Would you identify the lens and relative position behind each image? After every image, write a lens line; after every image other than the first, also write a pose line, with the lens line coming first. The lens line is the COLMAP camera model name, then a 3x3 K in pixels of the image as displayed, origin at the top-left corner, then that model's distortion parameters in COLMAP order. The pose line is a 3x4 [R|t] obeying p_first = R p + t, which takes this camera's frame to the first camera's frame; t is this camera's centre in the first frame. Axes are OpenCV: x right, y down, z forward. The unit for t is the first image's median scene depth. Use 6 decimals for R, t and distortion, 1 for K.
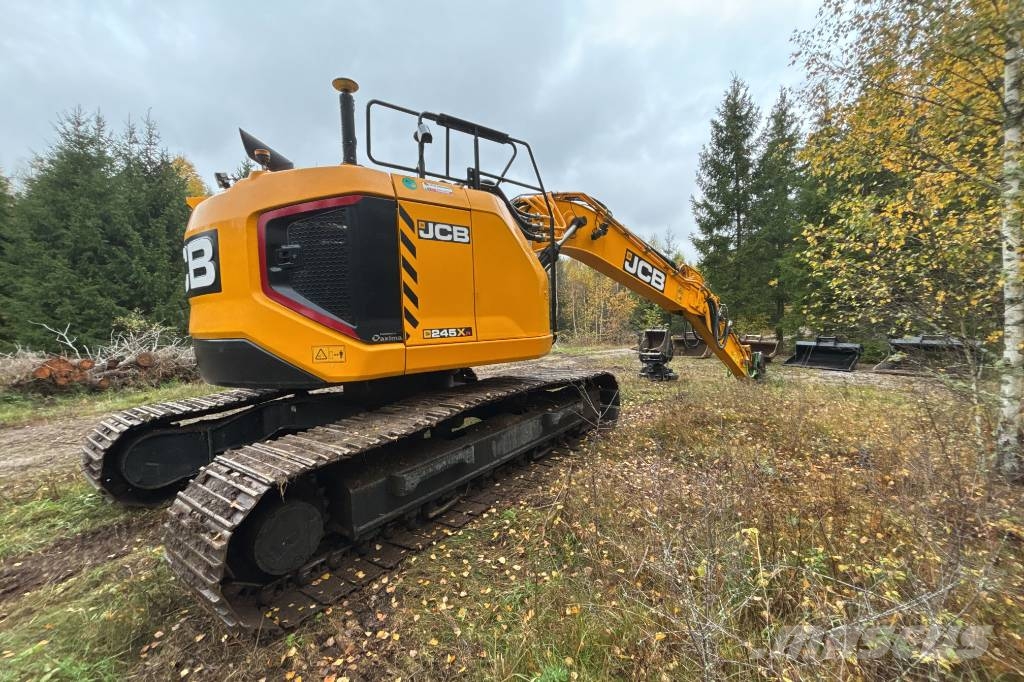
lens RADIAL K [[408.4, 0, 511.6], [0, 408.4, 342.3], [0, 0, 1]] dist [-0.000119, -0.000203]
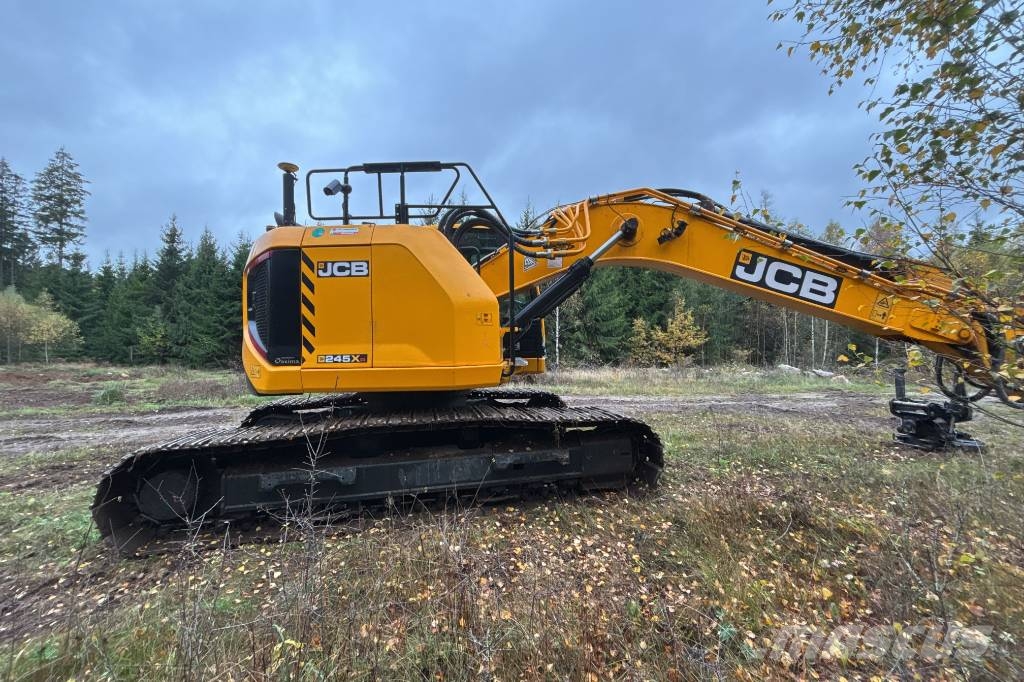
lens RADIAL K [[410.3, 0, 514.4], [0, 410.3, 344.1], [0, 0, 1]] dist [0.001702, -0.000176]
pose [[0.767763, 0.013406, -0.640594, 0.889228], [-0.044895, 0.998449, -0.032912, -0.045410], [0.639160, 0.054028, 0.767174, 0.431040]]
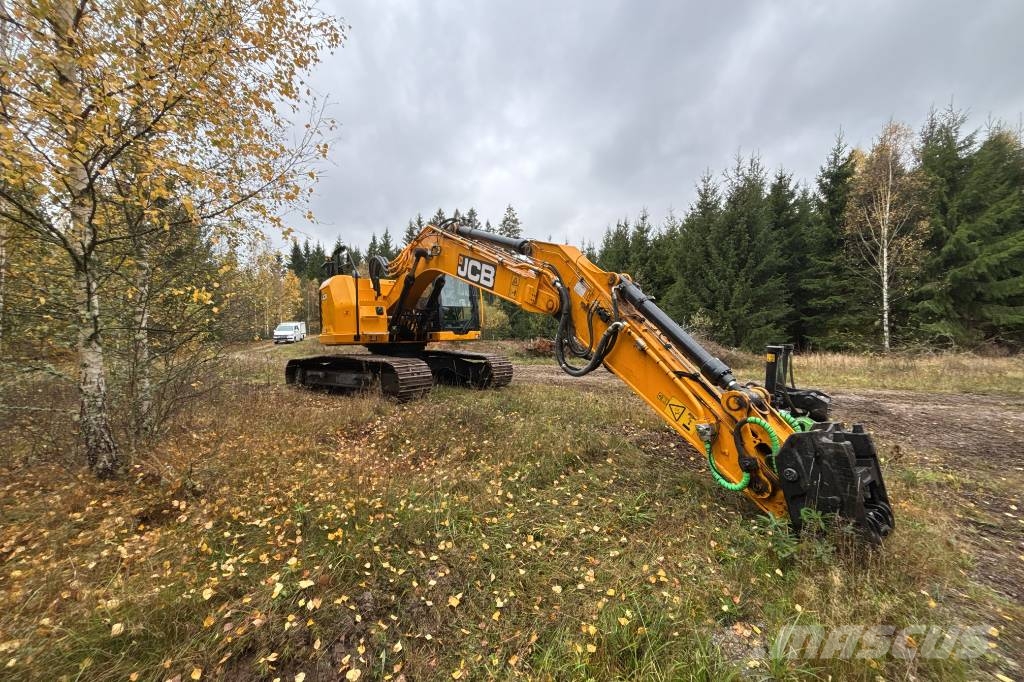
lens RADIAL K [[408.4, 0, 511.6], [0, 408.4, 342.3], [0, 0, 1]] dist [-0.000119, -0.000203]
pose [[-0.028785, 0.043808, -0.998625, 2.632806], [-0.035002, 0.998382, 0.044806, -0.120823], [0.998973, 0.036243, -0.027206, 2.356768]]
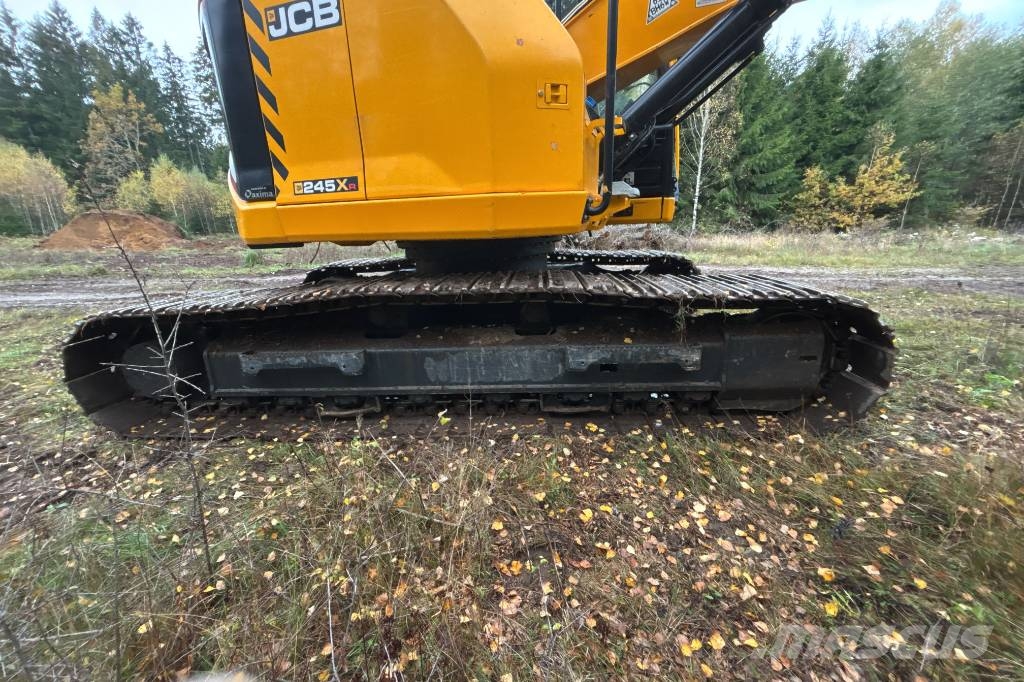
lens RADIAL K [[408.4, 0, 511.6], [0, 408.4, 342.3], [0, 0, 1]] dist [-0.000119, -0.000203]
pose [[0.544361, 0.251409, -0.800290, 0.622056], [-0.029473, 0.959175, 0.281274, 0.025955], [0.838333, -0.129528, 0.529547, 0.840299]]
